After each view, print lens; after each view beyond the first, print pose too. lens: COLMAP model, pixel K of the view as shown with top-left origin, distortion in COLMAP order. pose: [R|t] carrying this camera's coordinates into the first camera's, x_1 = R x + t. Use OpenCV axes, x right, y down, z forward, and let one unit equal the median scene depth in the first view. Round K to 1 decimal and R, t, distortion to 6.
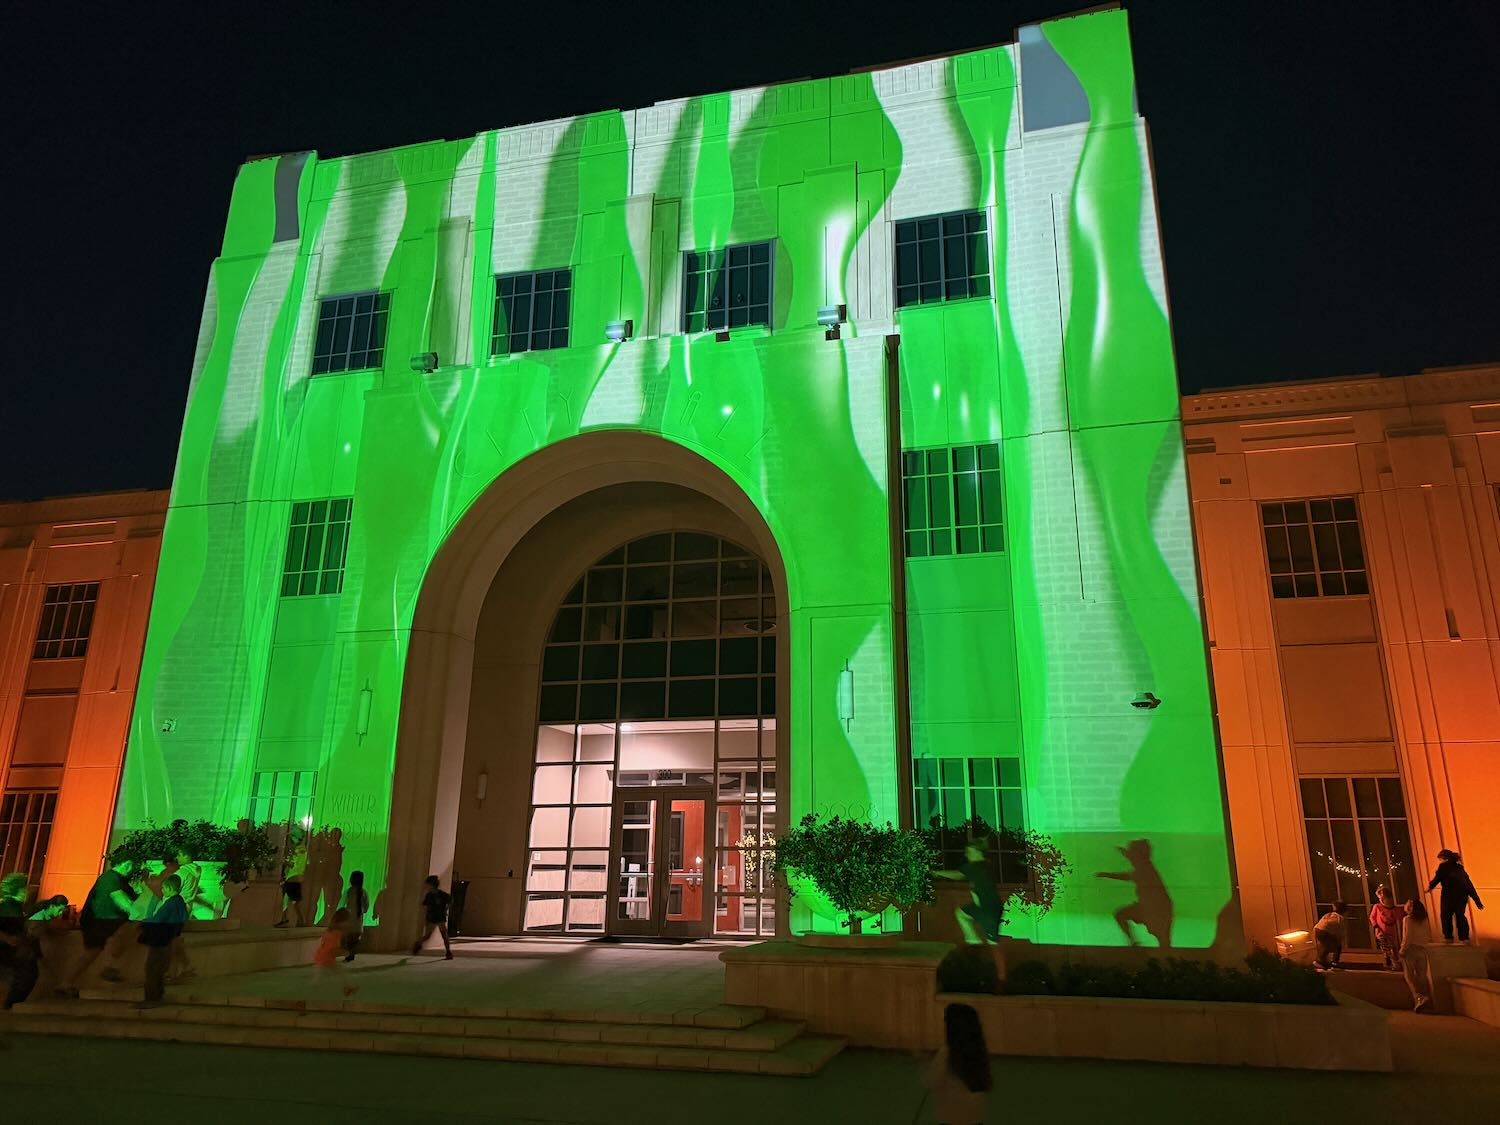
lens RADIAL K [[1090.2, 0, 756.4], [0, 1090.2, 547.6], [0, 0, 1]] dist [0.040506, -0.055293]
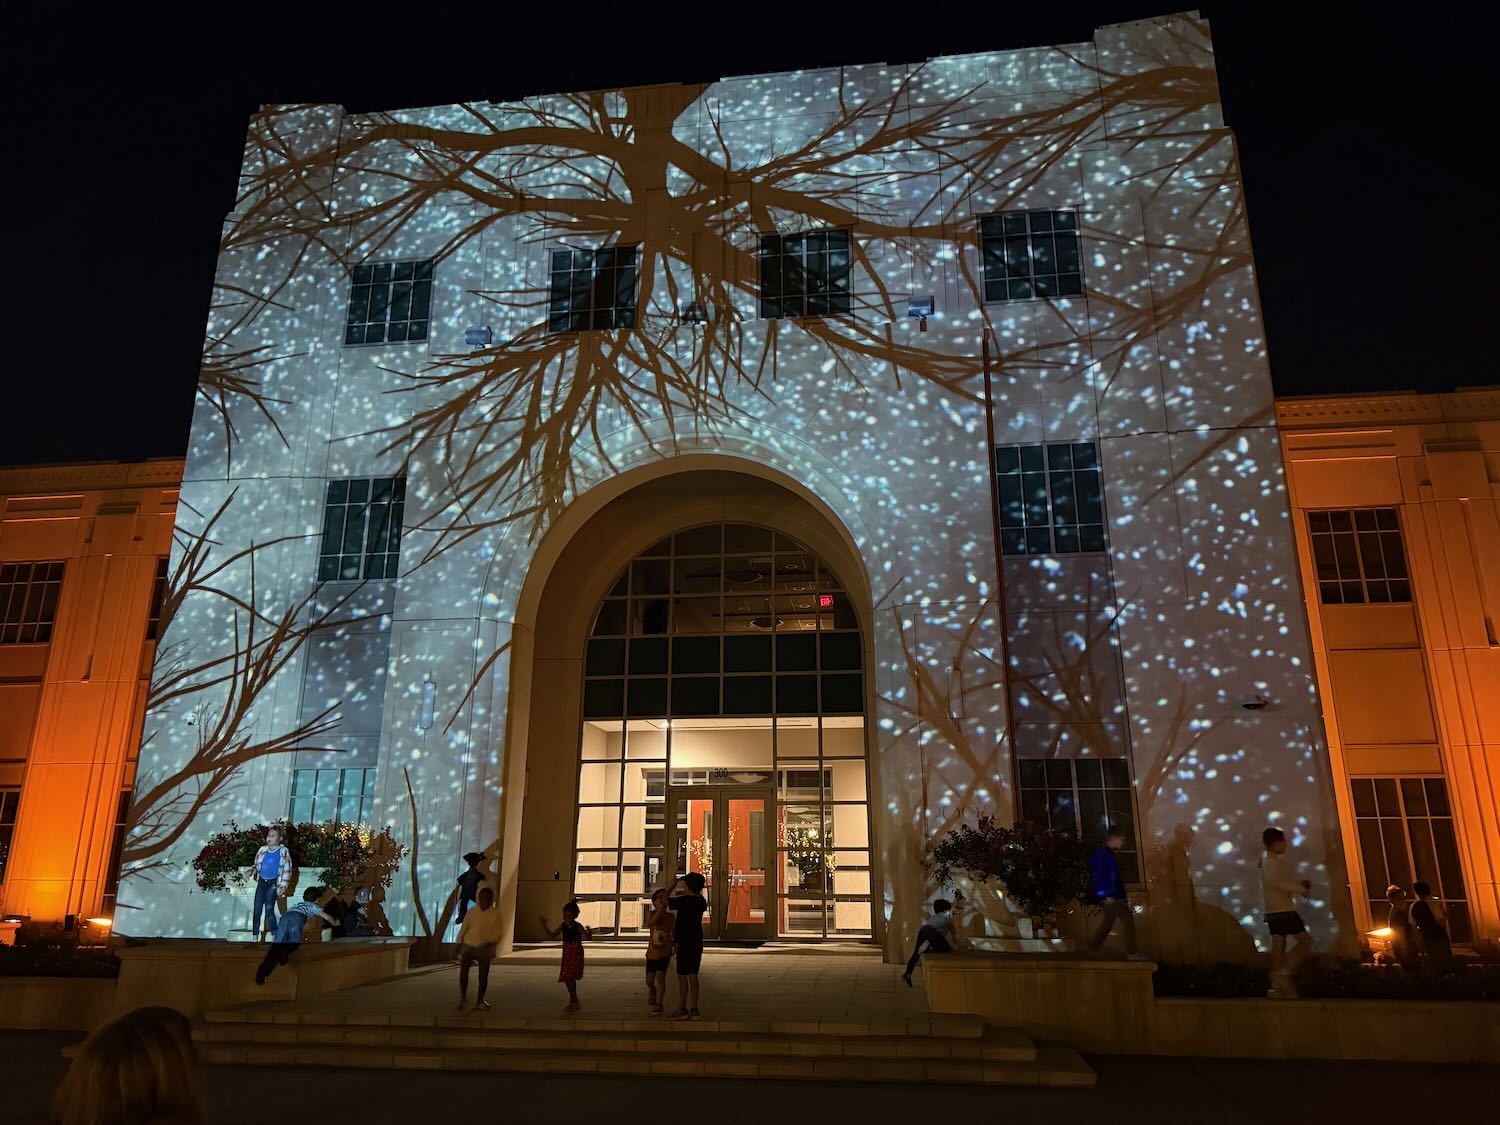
lens RADIAL K [[1090.2, 0, 754.2], [0, 1090.2, 552.6], [0, 0, 1]] dist [0.040506, -0.055293]
pose [[0.993508, 0.024991, 0.110986, -0.167191], [-0.025879, 0.999644, 0.006566, 0.004760], [-0.110782, -0.009396, 0.993800, 0.034044]]
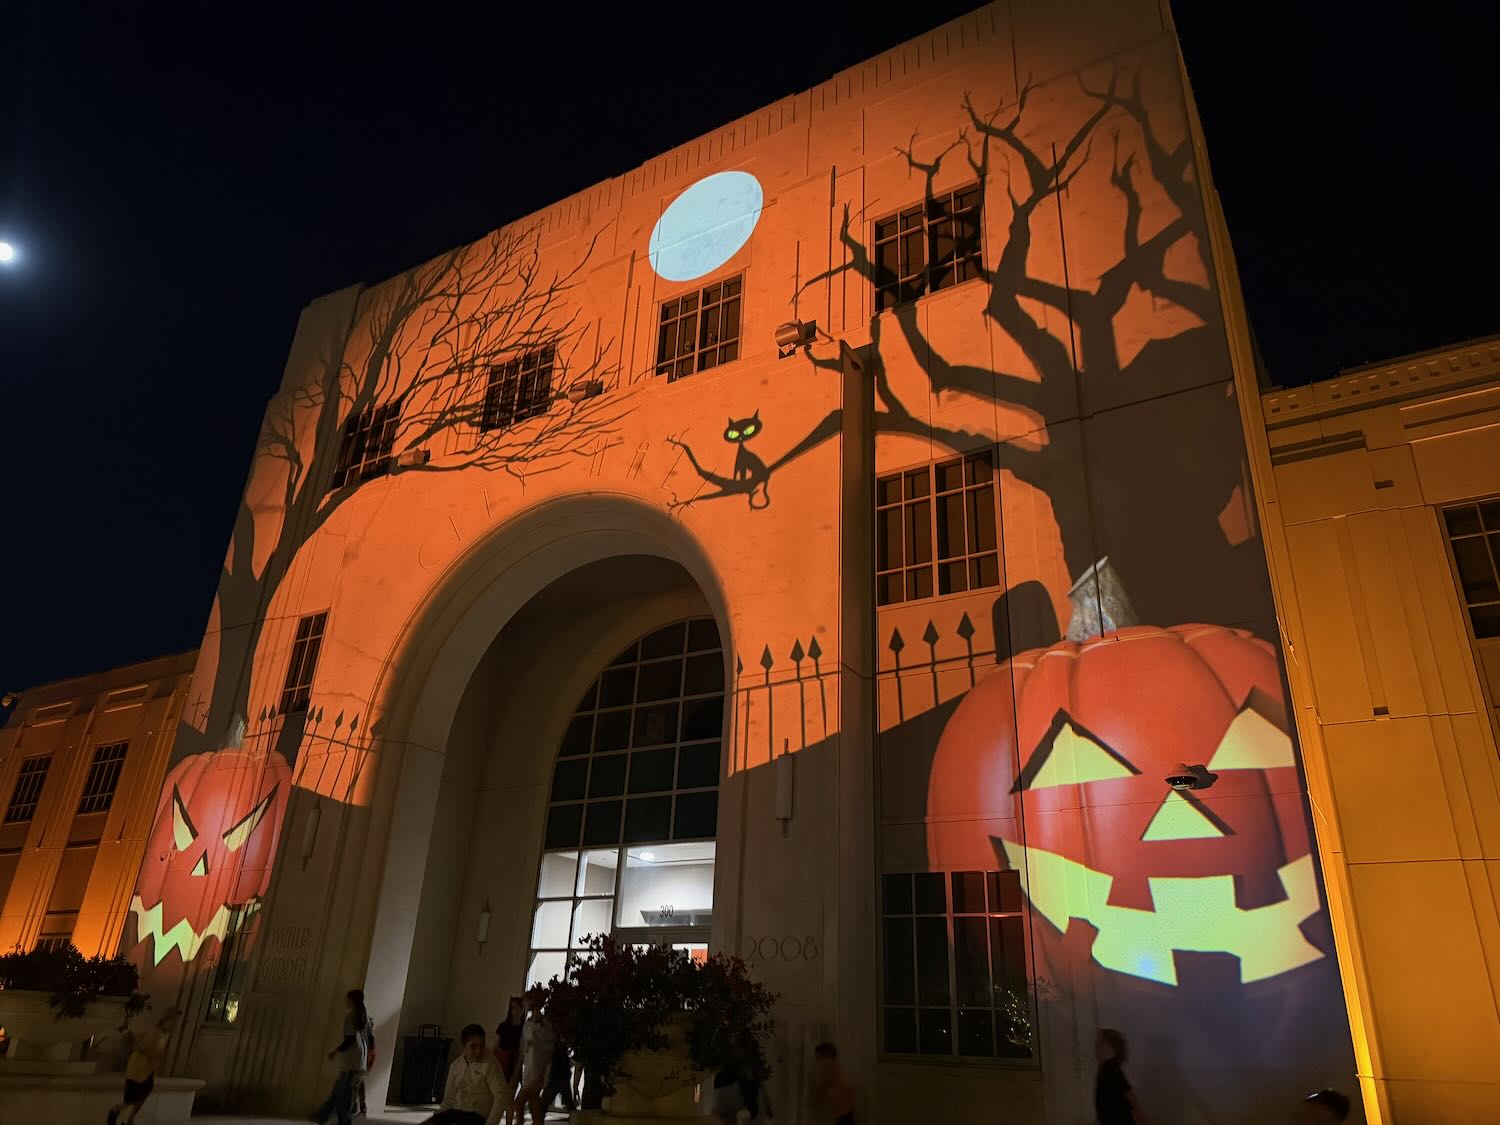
lens RADIAL K [[1090.2, 0, 721.9], [0, 1090.2, 537.2], [0, 0, 1]] dist [0.040506, -0.055293]
pose [[0.950826, -0.098156, -0.293760, 0.223578], [0.049161, 0.984259, -0.169755, 0.073327], [0.305799, 0.146966, 0.940685, 0.199728]]
